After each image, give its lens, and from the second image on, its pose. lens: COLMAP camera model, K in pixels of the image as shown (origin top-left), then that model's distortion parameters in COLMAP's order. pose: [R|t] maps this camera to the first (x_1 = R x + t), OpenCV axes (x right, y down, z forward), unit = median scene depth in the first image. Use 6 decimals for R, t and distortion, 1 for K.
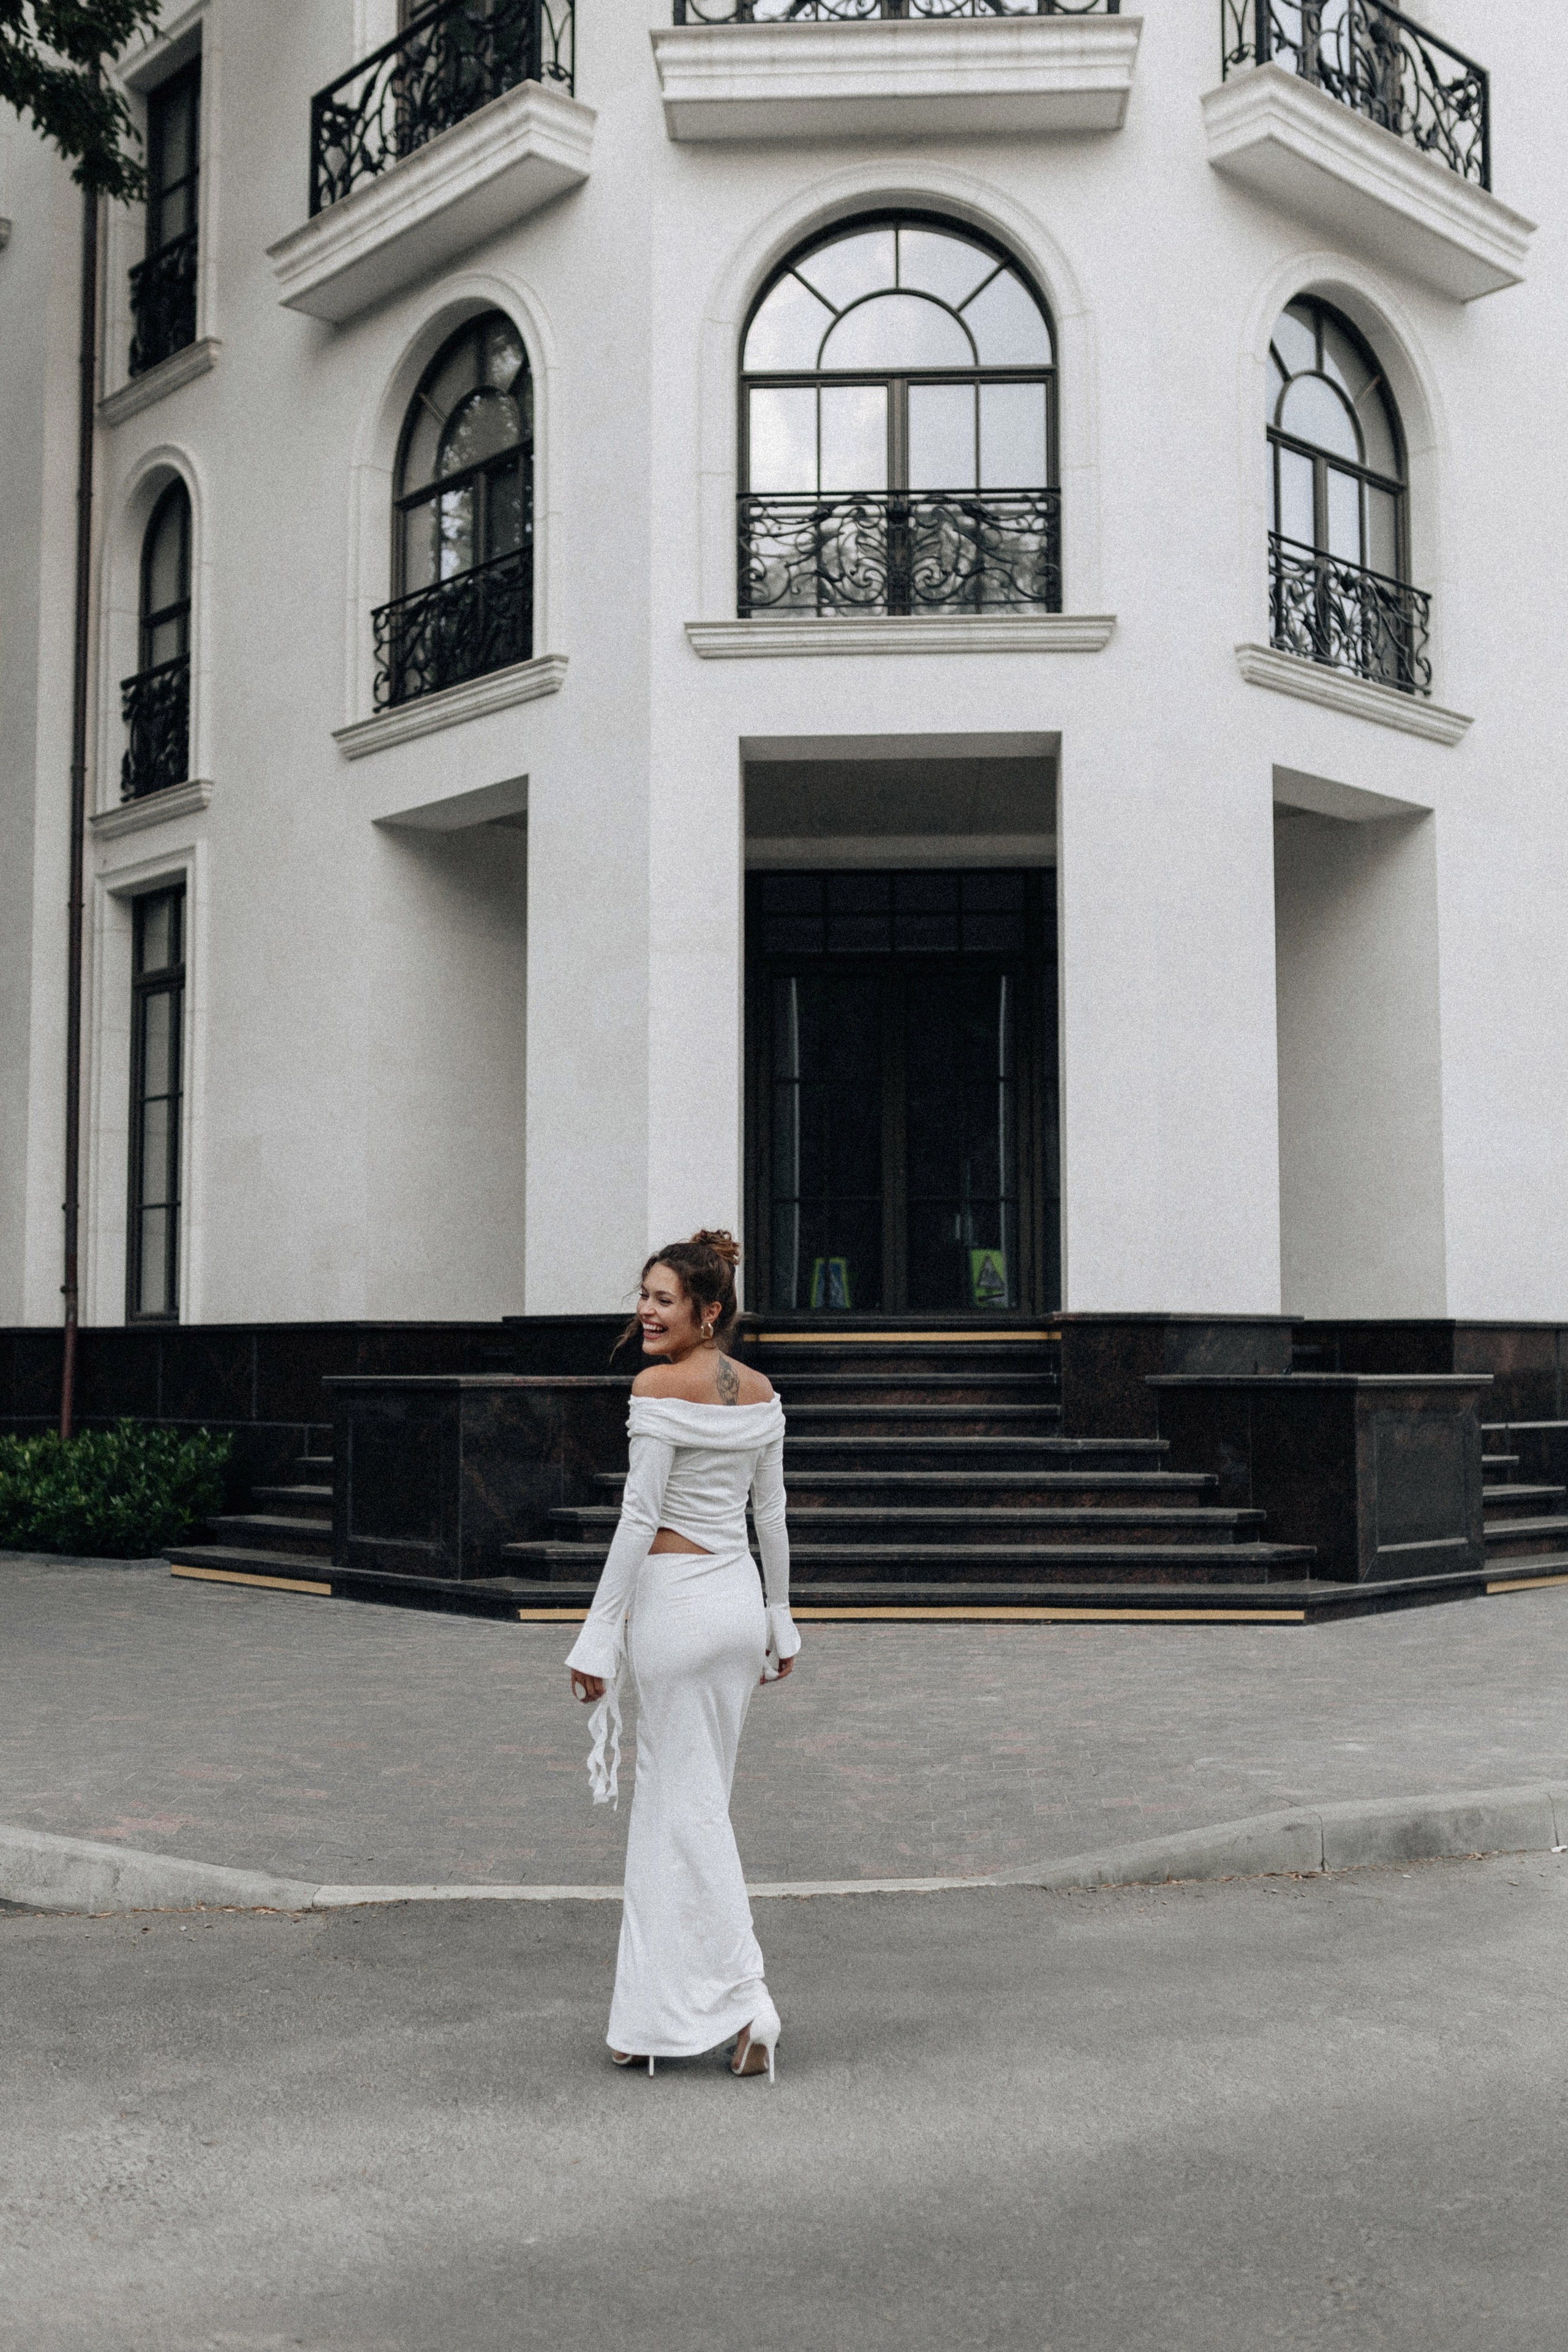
lens RADIAL K [[2396.4, 0, 784.0], [0, 2396.4, 1176.0], [0, 0, 1]] dist [0.018895, 0.011232]
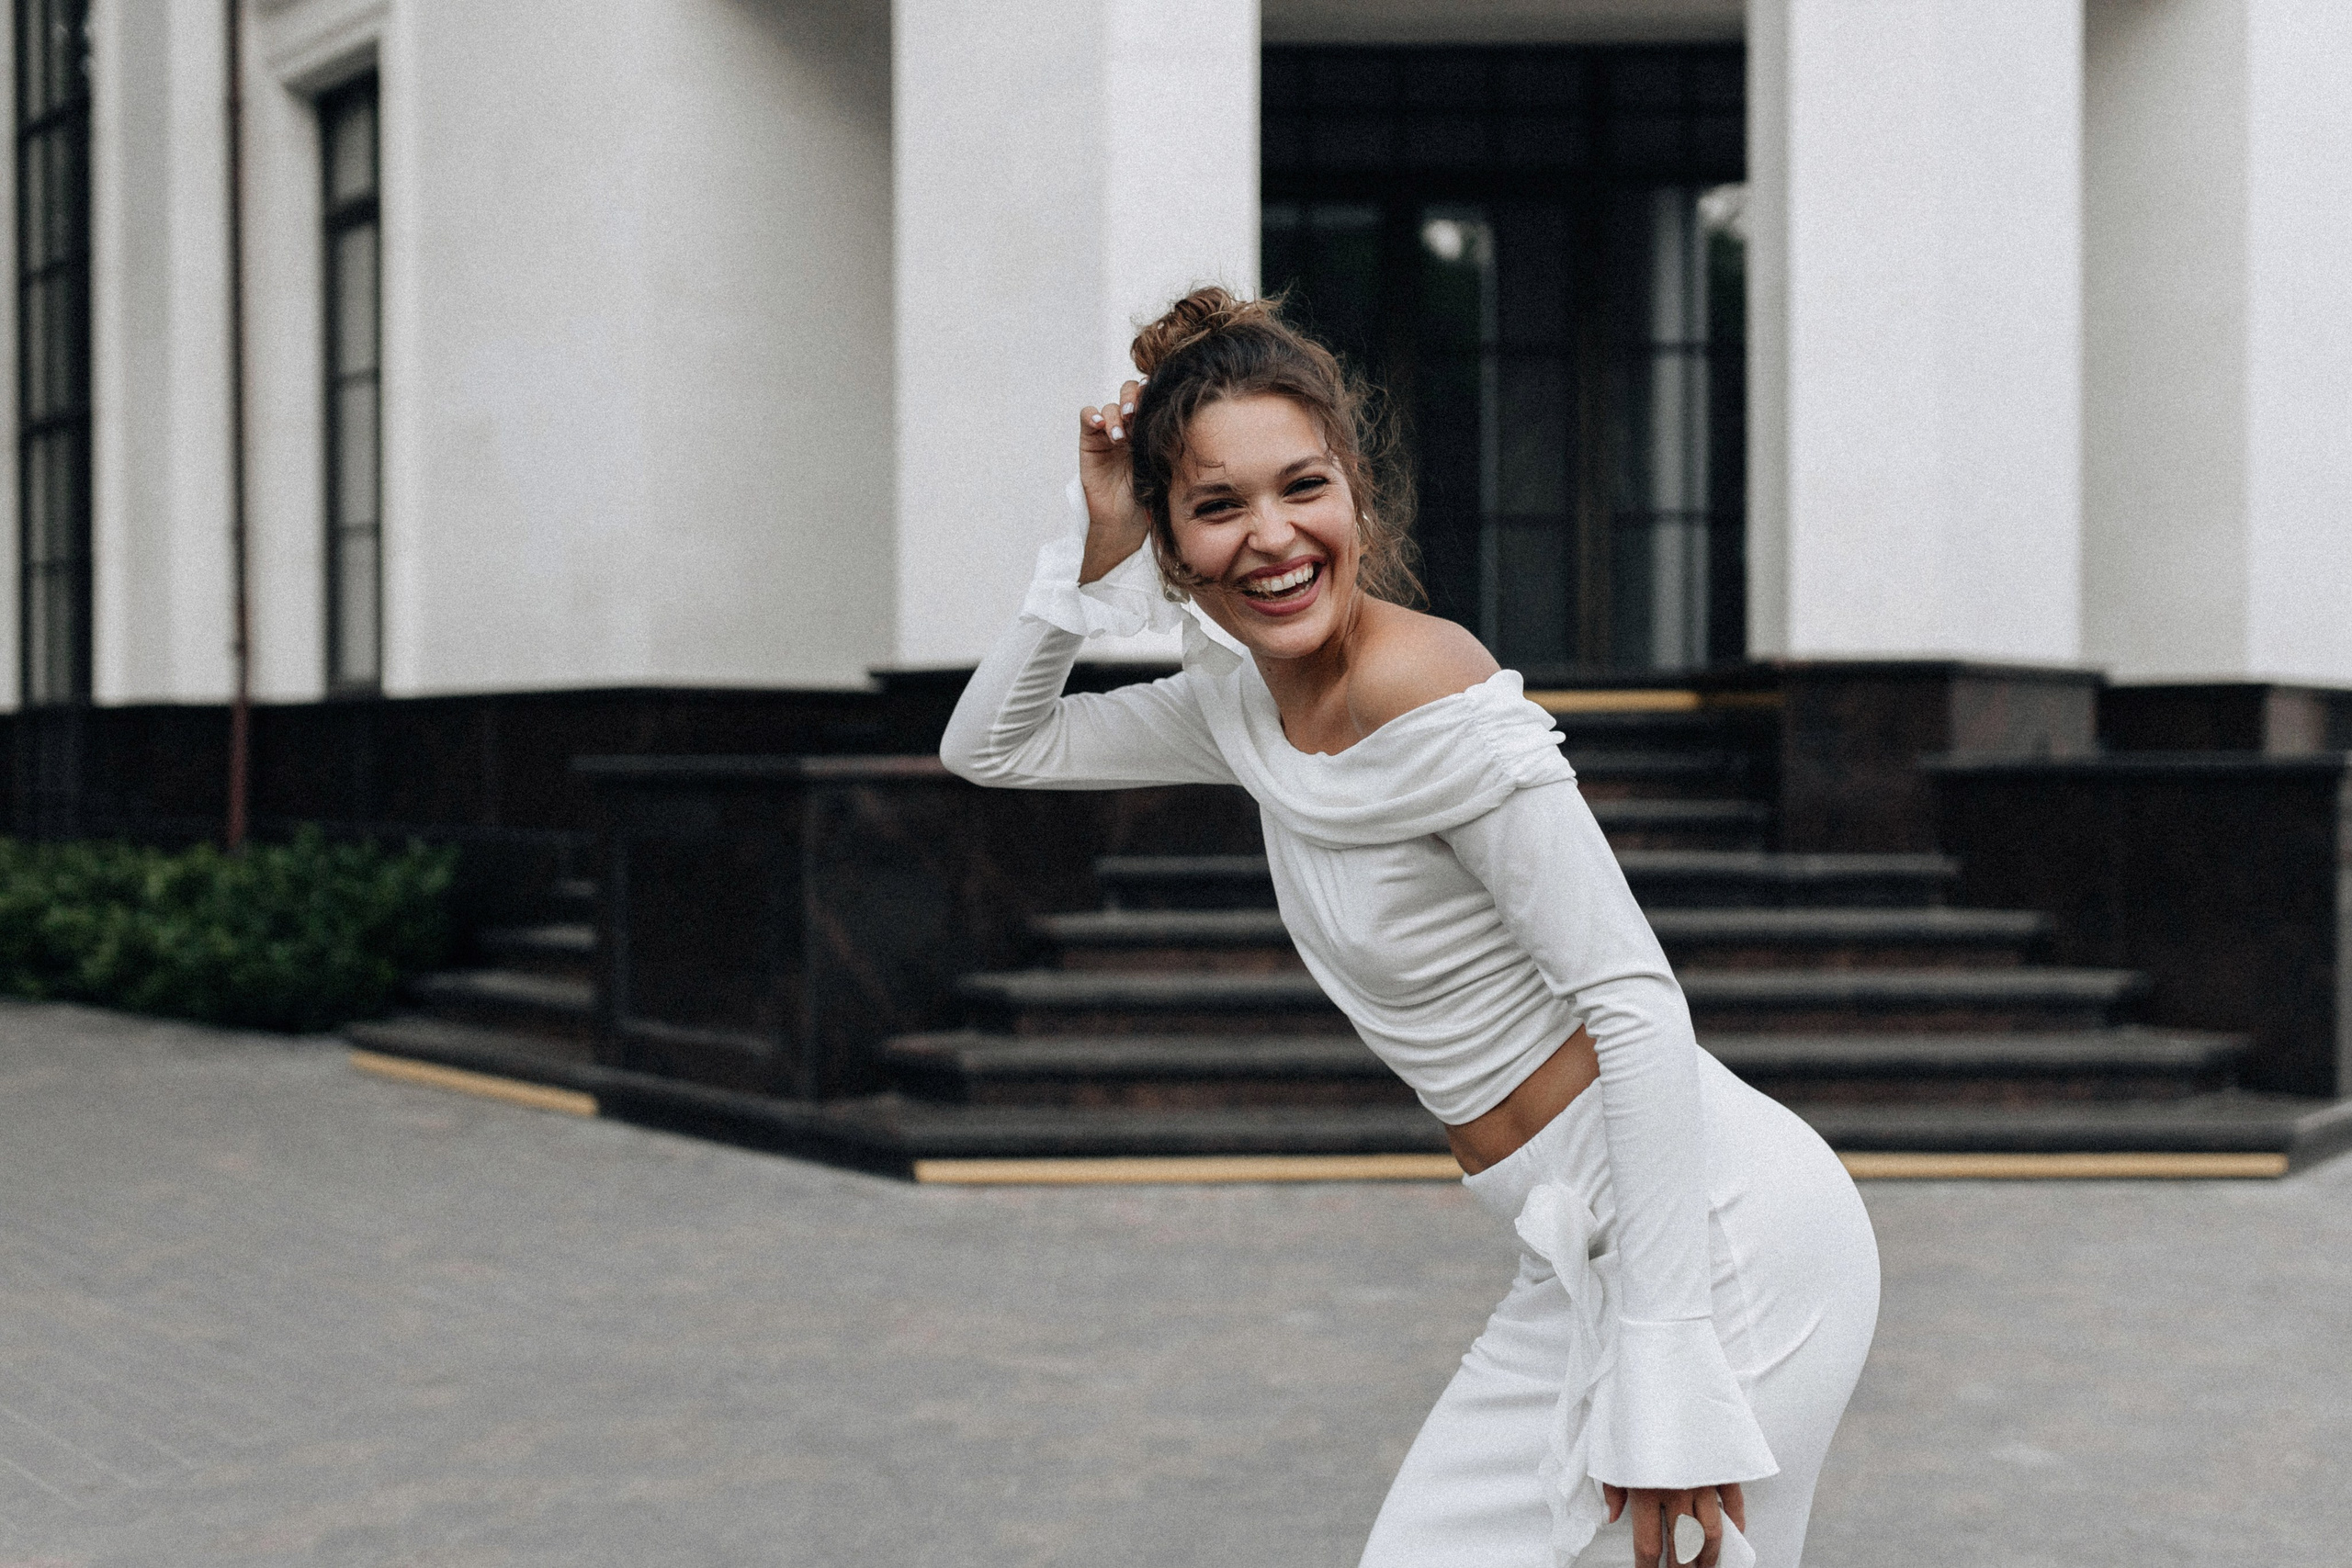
lens RADIAL K [[2201.2, 0, 1176.0], [0, 2201.2, 784.0], [0, 0, 1]] dist [-0.000905, 0.002105]
pose [[0.998791, -0.000427, 0.049164, -0.060459], [-0.003628, 0.996595, 0.082369, 0.038739], [-0.049032, -0.082448, 0.995389, 0.390755]]
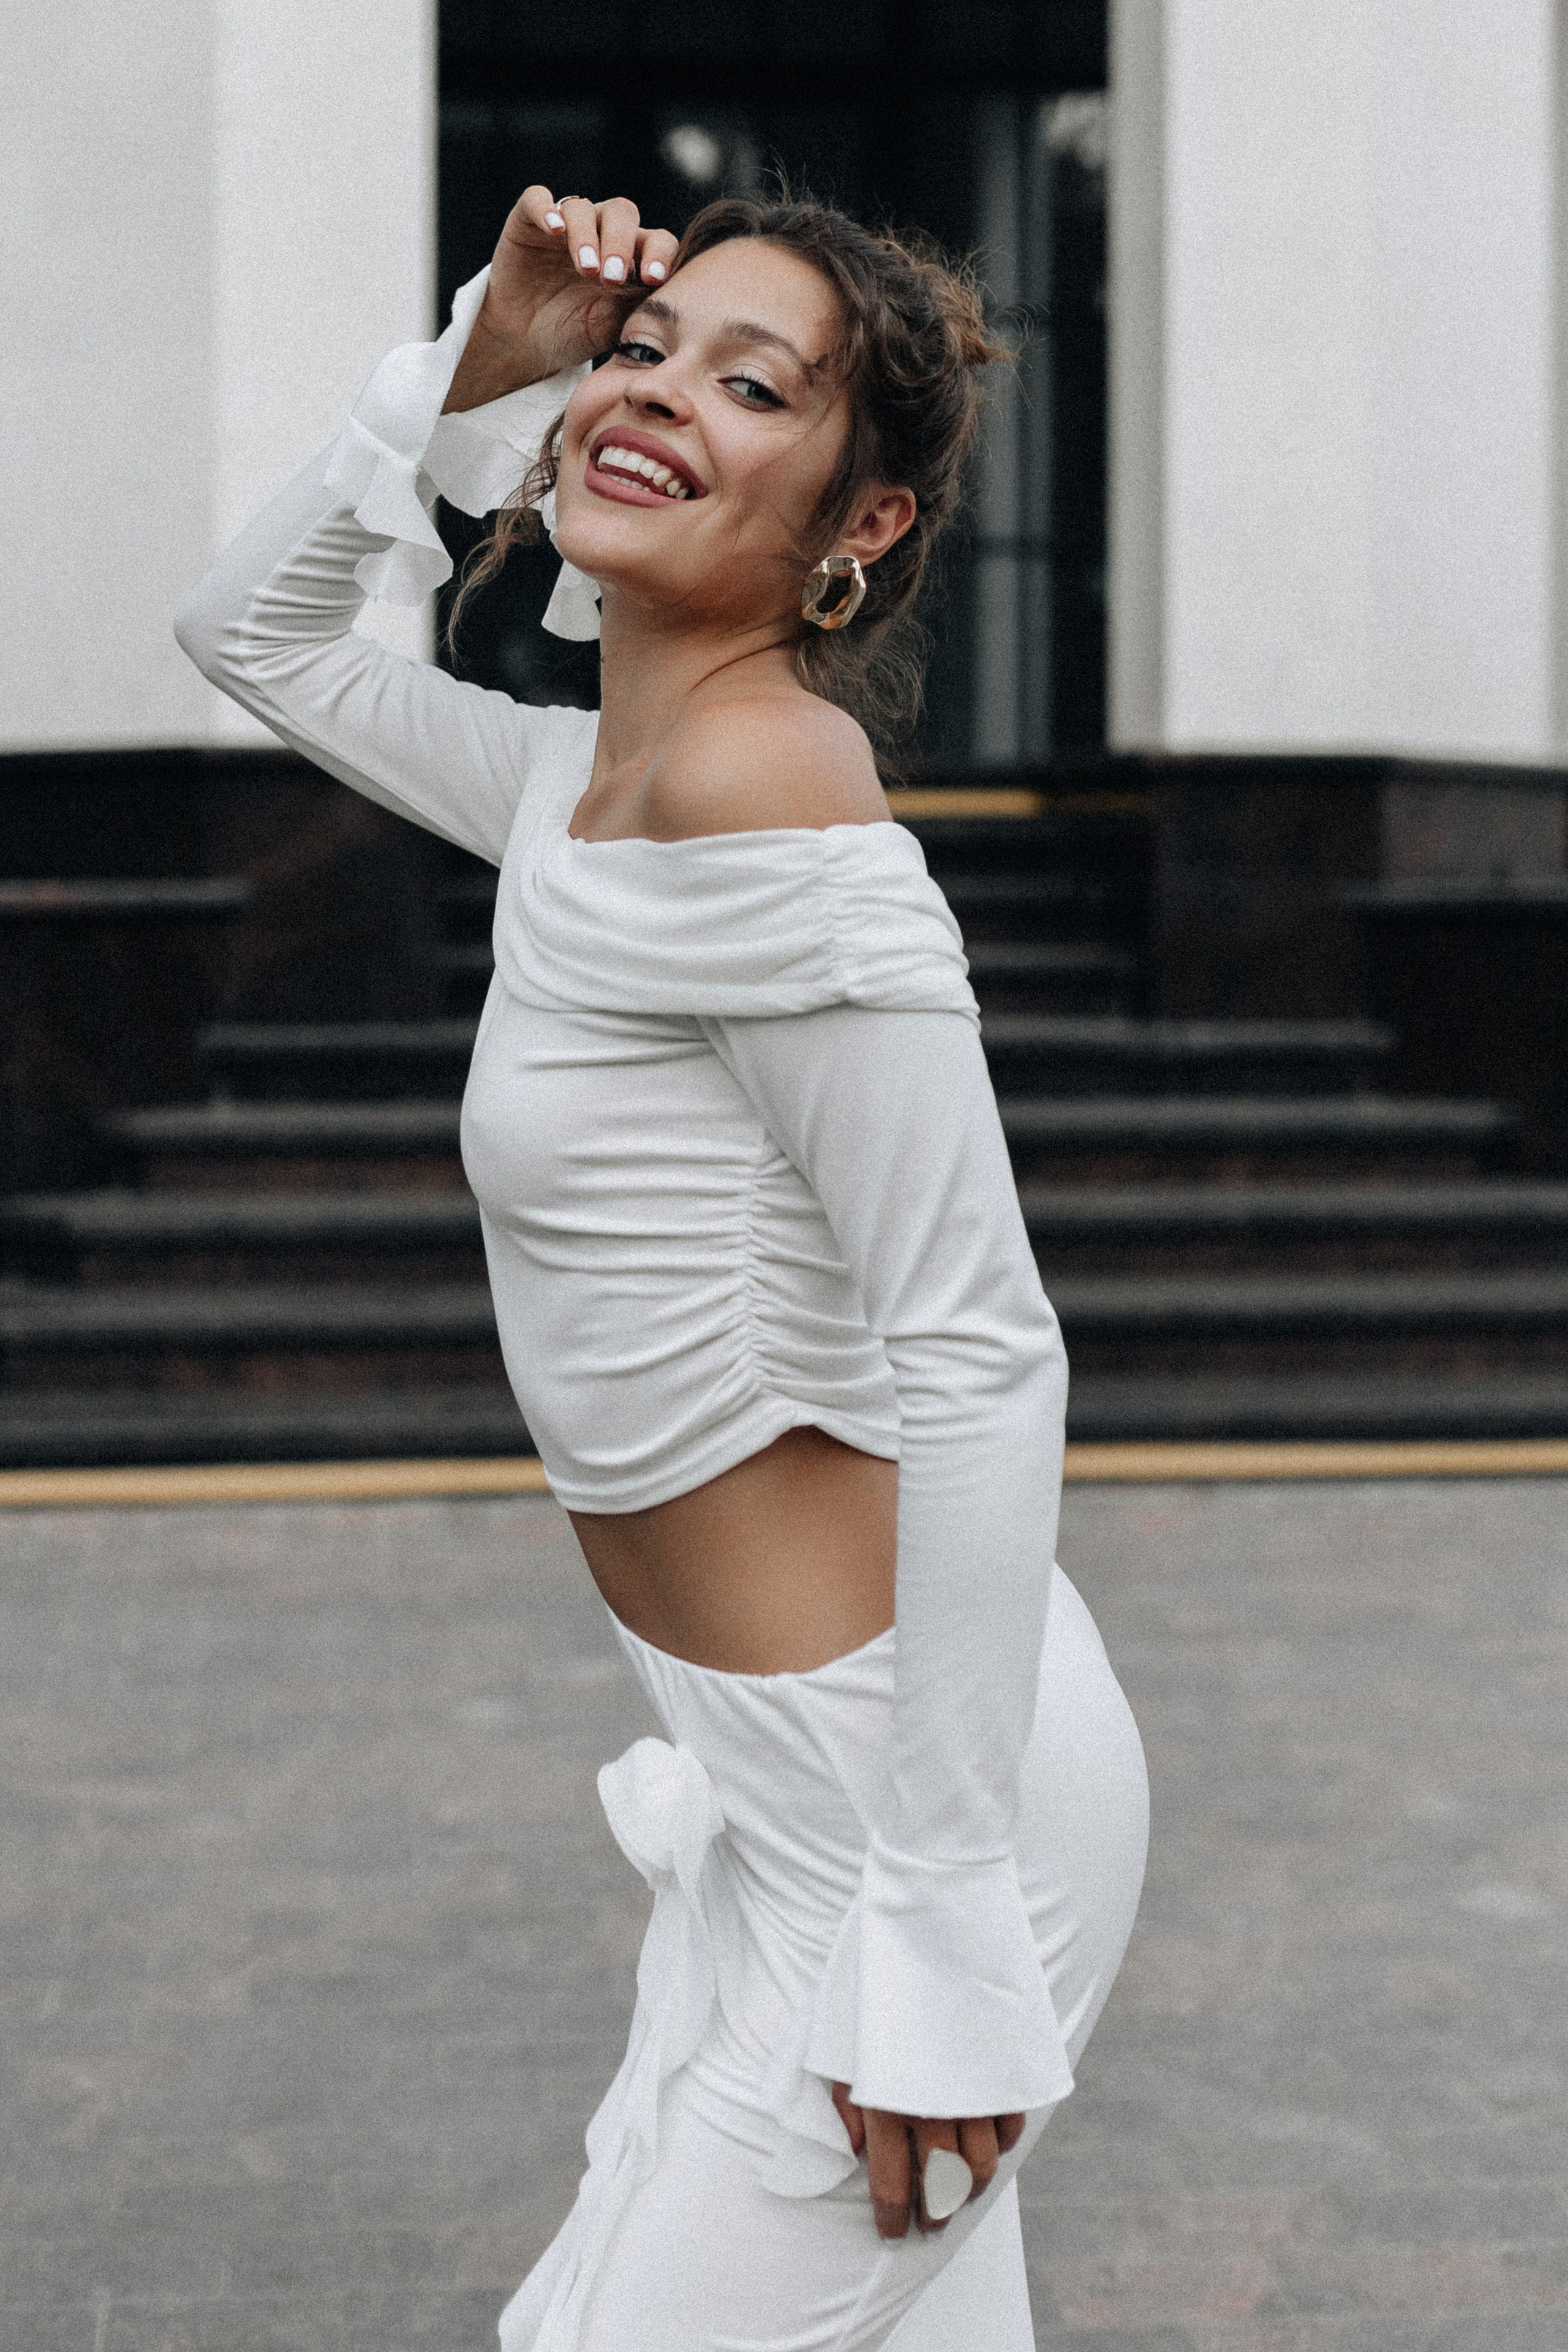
lens RADIAL K [[2583.4, 0, 592.1], [0, 2583.4, 1170.8], [0, 0, 1]] dist [0.018819, -0.529529]
pose [[0.990431, -0.013025, 0.137390, -0.048466], [-0.013226, 0.981996, 0.188440, 0.040923], [-0.137371, -0.188454, 0.972427, 0.476450]]
